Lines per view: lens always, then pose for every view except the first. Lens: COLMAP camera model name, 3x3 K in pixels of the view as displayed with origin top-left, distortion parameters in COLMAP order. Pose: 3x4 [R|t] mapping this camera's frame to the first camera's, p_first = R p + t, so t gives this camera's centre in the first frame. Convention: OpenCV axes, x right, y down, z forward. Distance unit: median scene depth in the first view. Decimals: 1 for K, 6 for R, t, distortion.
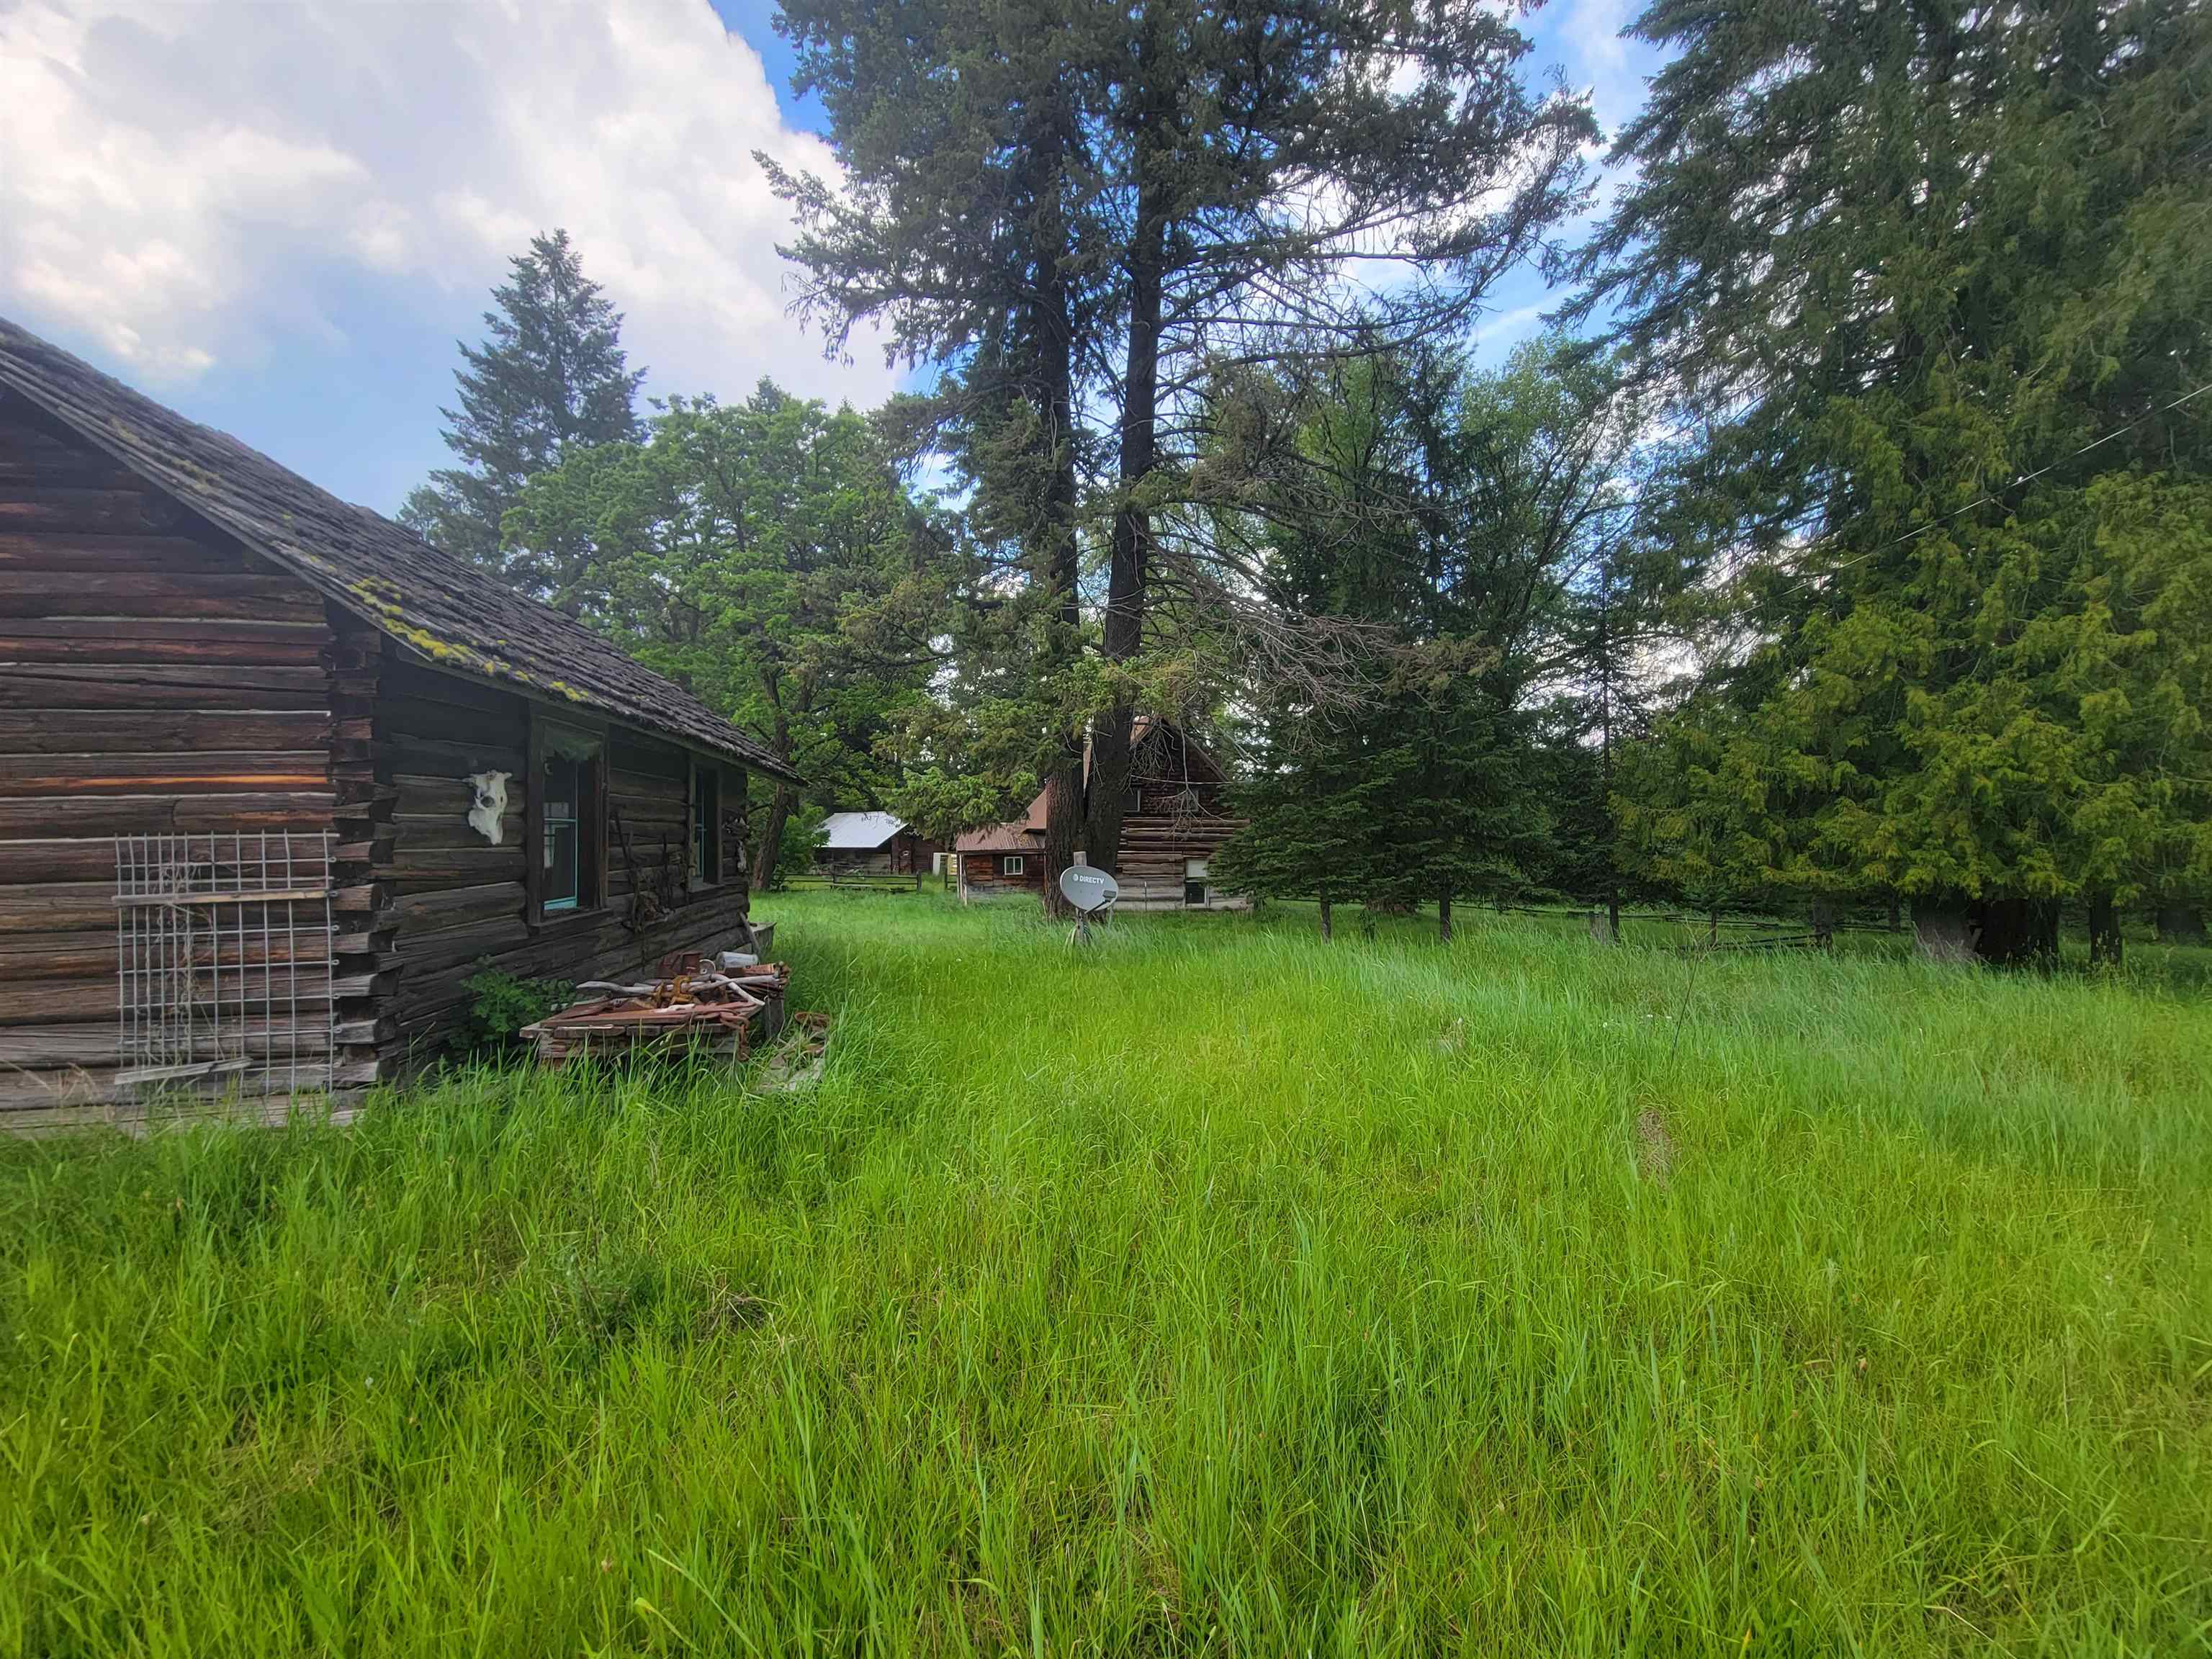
lens RADIAL K [[901.0, 0, 1106.7], [0, 901.0, 820.7], [0, 0, 1]] dist [0.007921, -0.004700]
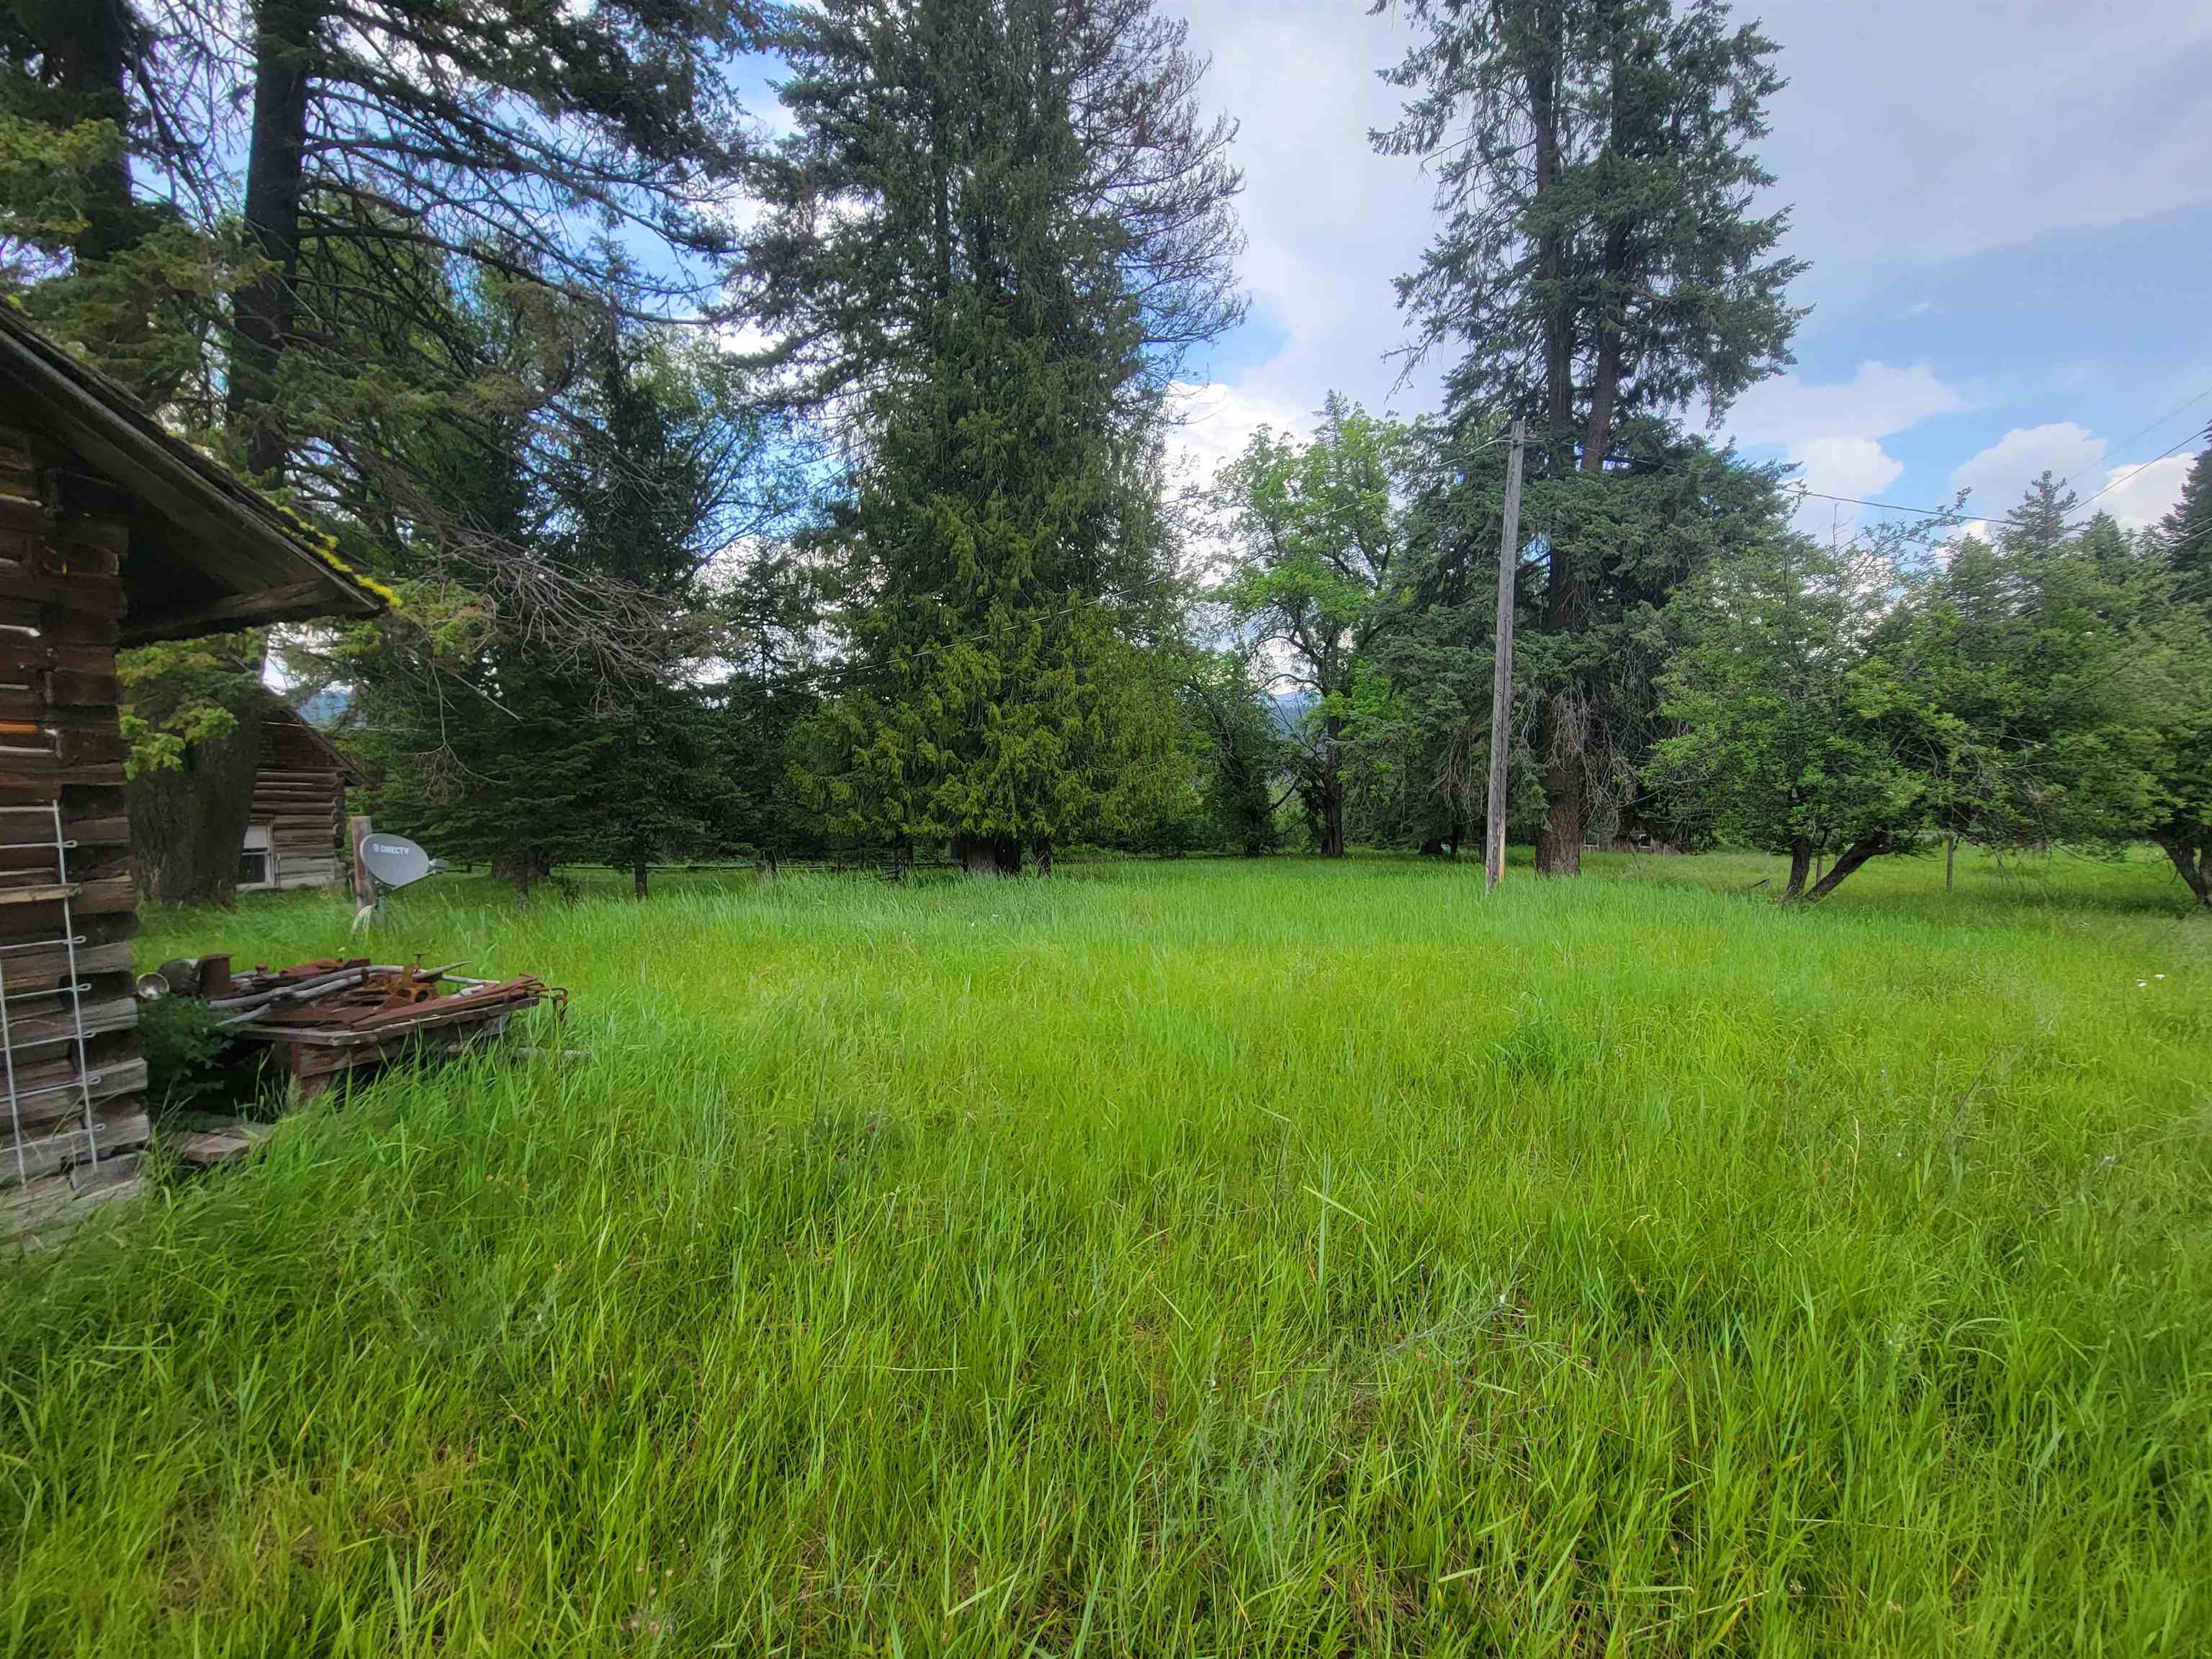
lens RADIAL K [[901.0, 0, 1106.5], [0, 901.0, 837.7], [0, 0, 1]] dist [0.007921, -0.004700]
pose [[0.551887, -0.031458, 0.833325, -0.261422], [-0.022706, 0.998351, 0.052726, -0.004542], [-0.833610, -0.048020, 0.550263, -0.016149]]
